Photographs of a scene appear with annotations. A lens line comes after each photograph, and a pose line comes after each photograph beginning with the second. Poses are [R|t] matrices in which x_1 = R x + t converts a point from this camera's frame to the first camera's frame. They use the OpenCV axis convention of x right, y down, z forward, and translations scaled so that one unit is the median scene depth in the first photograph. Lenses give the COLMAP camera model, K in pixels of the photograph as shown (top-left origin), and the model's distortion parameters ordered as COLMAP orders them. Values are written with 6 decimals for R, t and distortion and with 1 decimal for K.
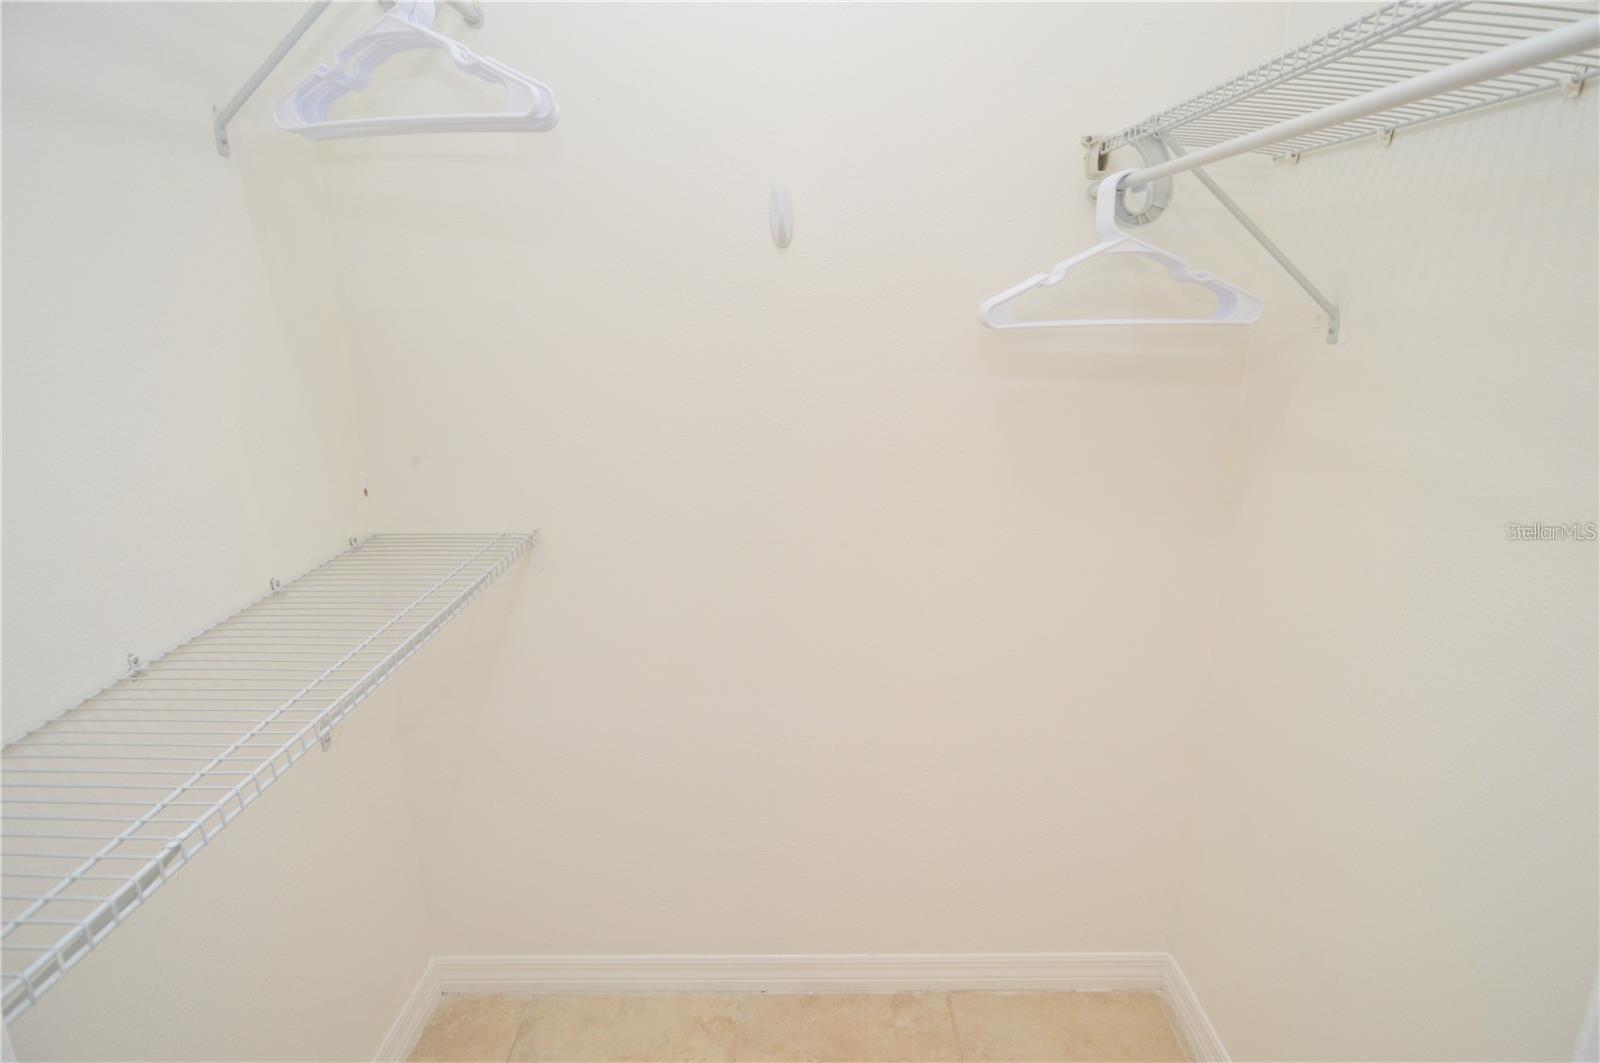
lens RADIAL K [[883.3, 0, 821.8], [0, 883.3, 513.1], [0, 0, 1]] dist [0.020939, -0.026442]
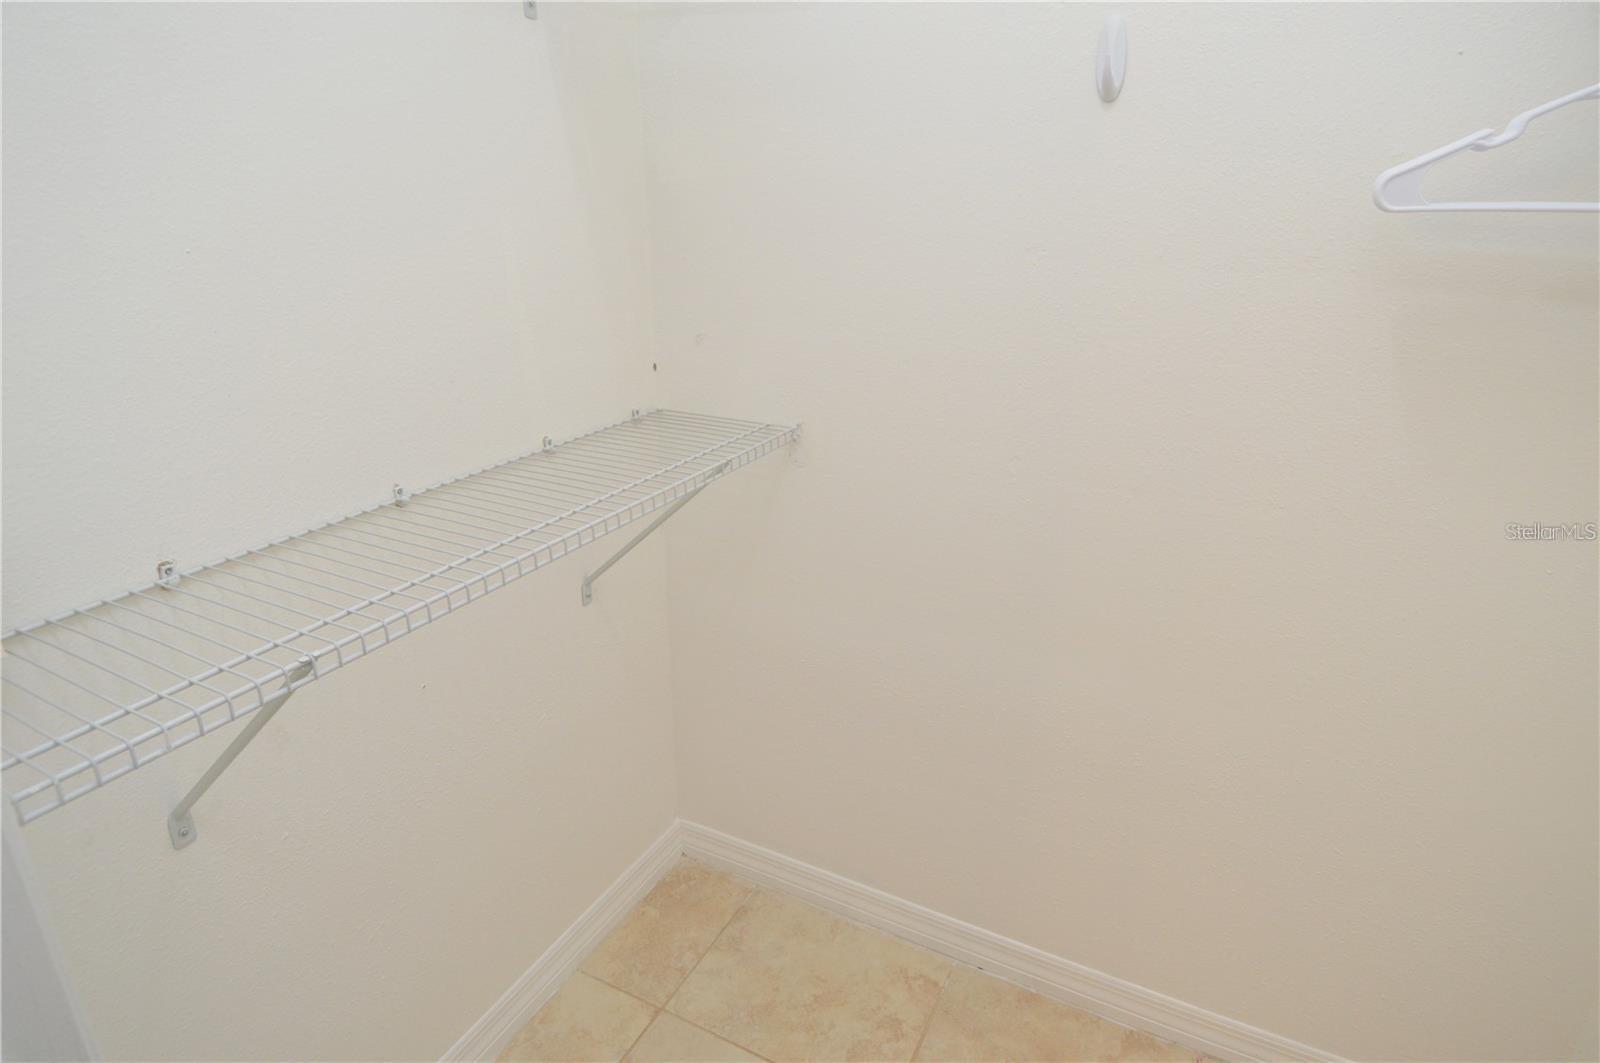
lens RADIAL K [[899.7, 0, 840.8], [0, 899.7, 507.5], [0, 0, 1]] dist [0.015217, -0.021682]
pose [[0.888344, 0.160064, -0.430376, 0.147571], [-0.123993, 0.986077, 0.110803, -0.005322], [0.442120, -0.045068, 0.895823, 0.161728]]
